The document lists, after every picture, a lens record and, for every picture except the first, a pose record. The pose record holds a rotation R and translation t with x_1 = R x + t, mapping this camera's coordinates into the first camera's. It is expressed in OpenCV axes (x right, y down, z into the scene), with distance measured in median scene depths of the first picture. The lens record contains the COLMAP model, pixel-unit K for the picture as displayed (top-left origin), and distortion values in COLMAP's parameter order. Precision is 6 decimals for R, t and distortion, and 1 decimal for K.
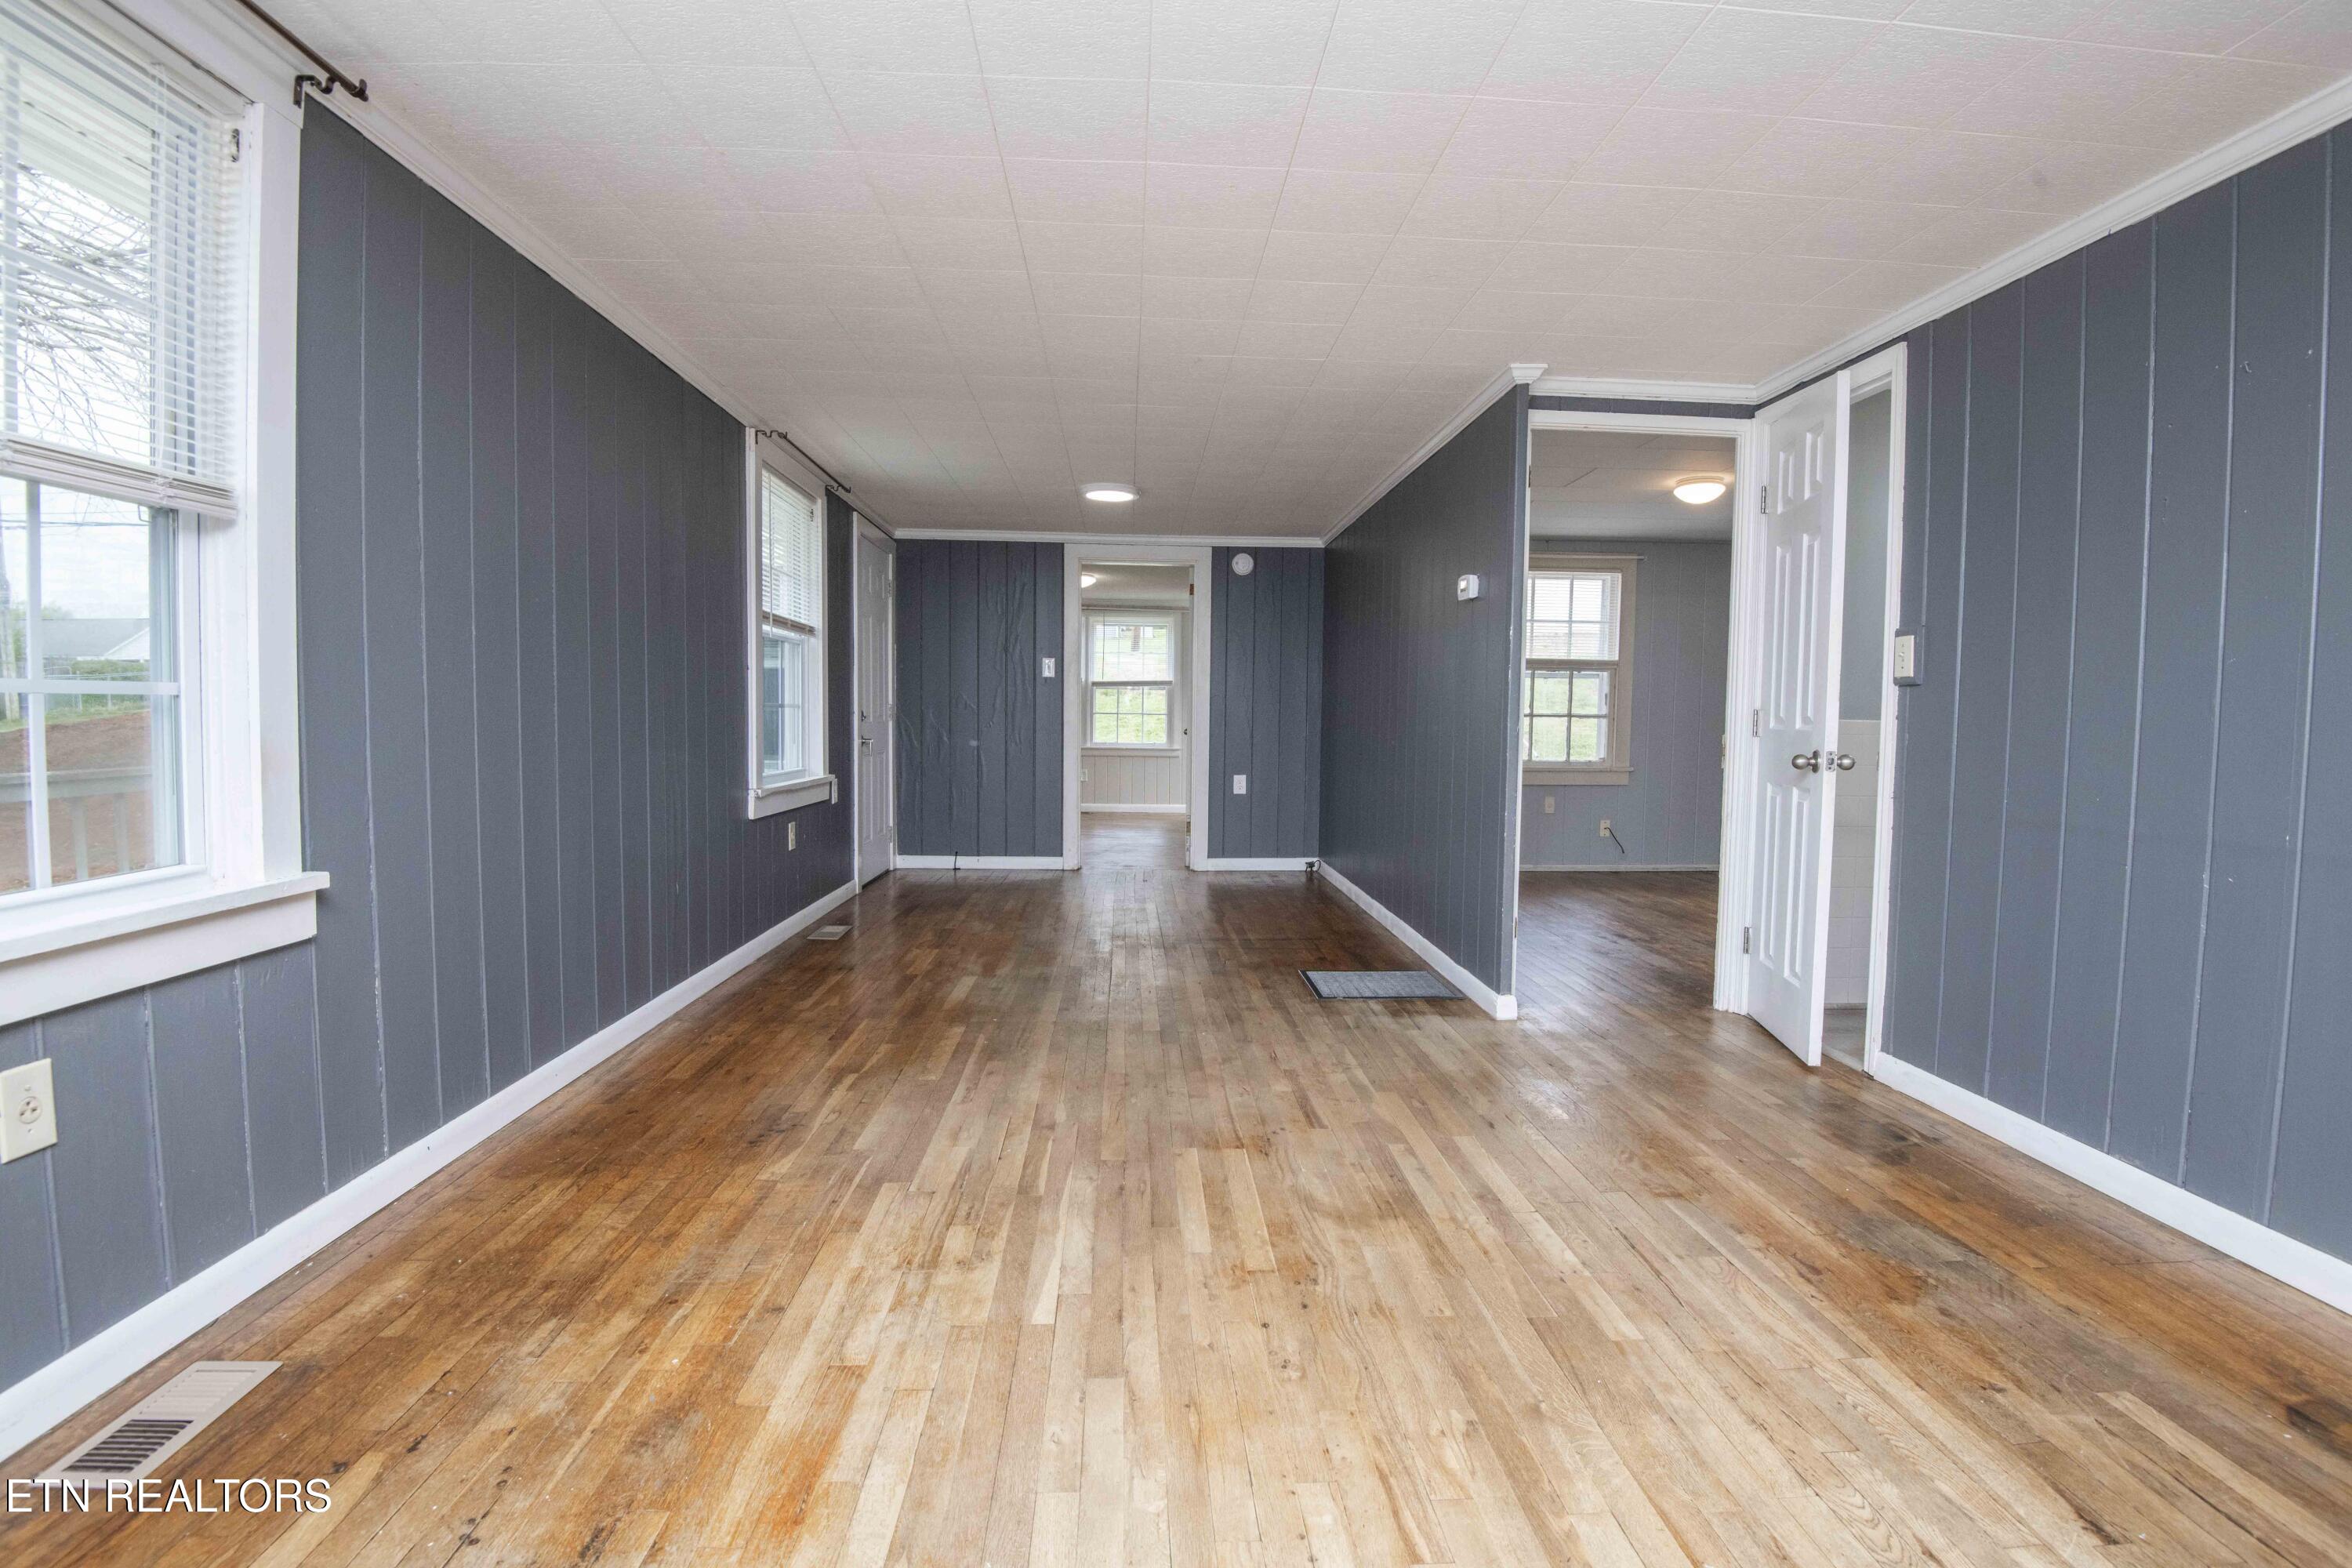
lens RADIAL K [[1086.4, 0, 1186.2], [0, 1086.4, 777.7], [0, 0, 1]] dist [-0.000979, -0.028470]
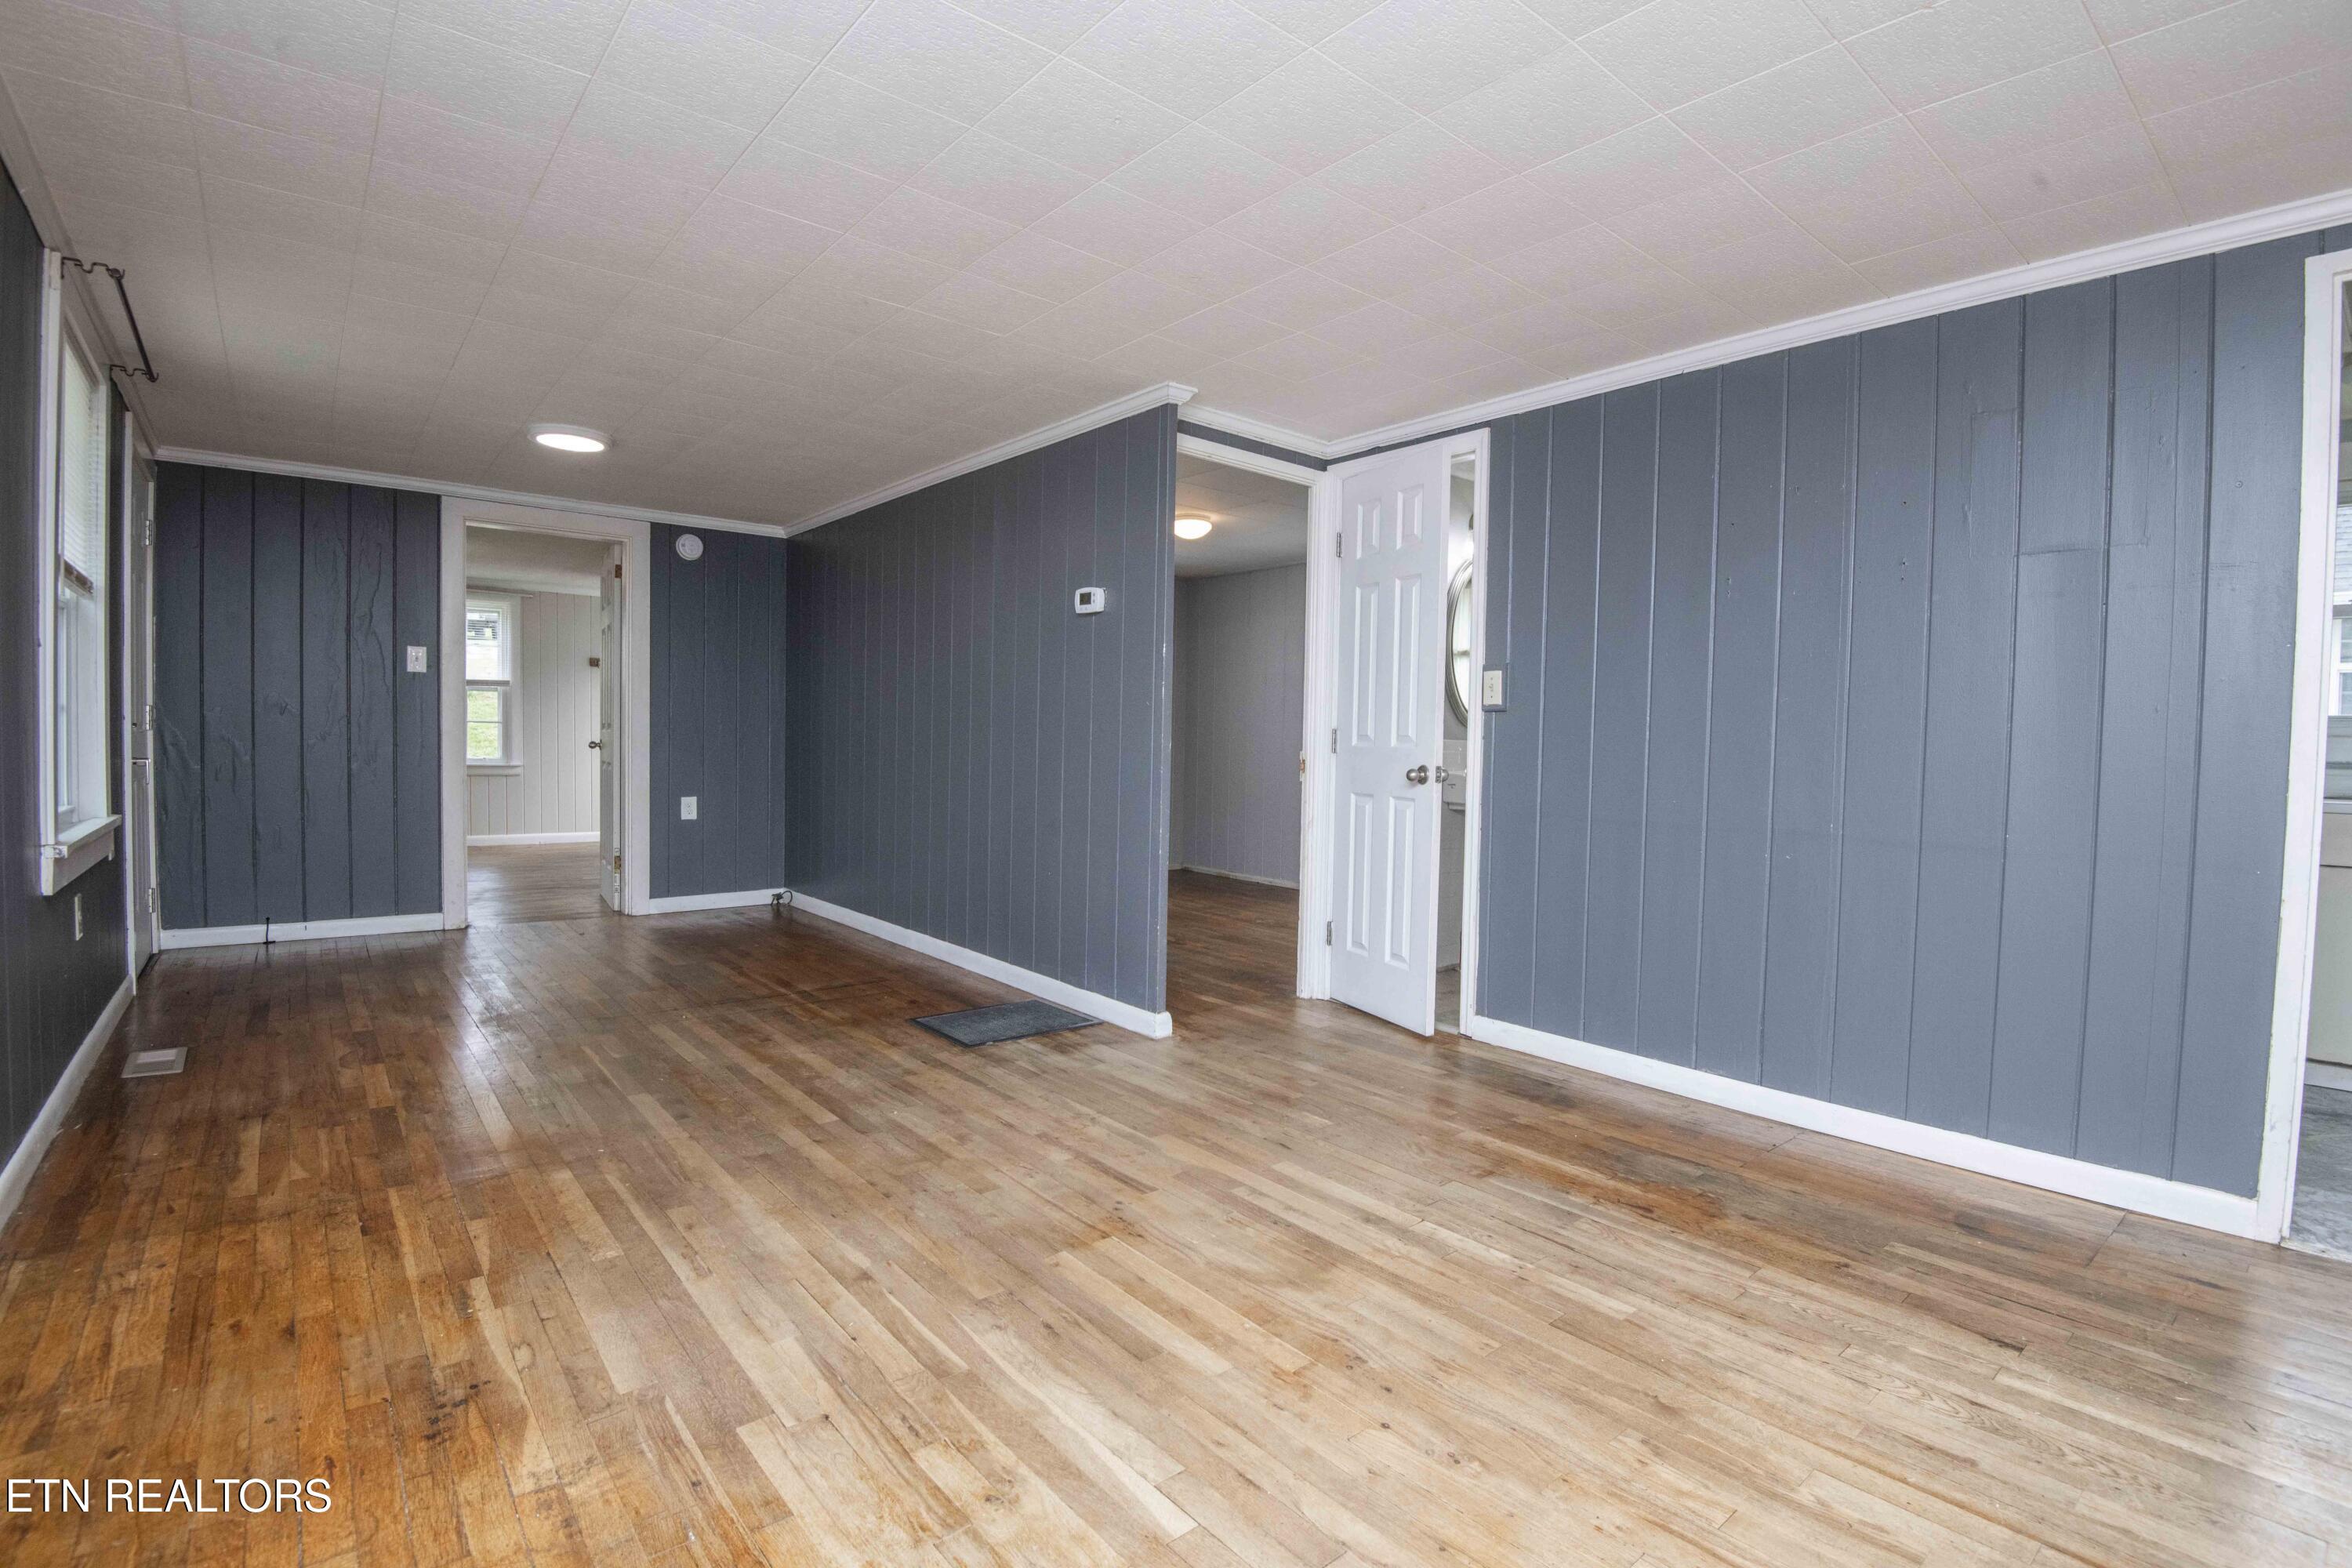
lens RADIAL K [[1086.4, 0, 1186.2], [0, 1086.4, 777.7], [0, 0, 1]] dist [-0.000979, -0.028470]
pose [[0.801326, -0.017389, 0.597975, -0.335824], [0.022925, 0.999736, -0.001649, -0.016297], [-0.597788, 0.015030, 0.801513, 0.220389]]
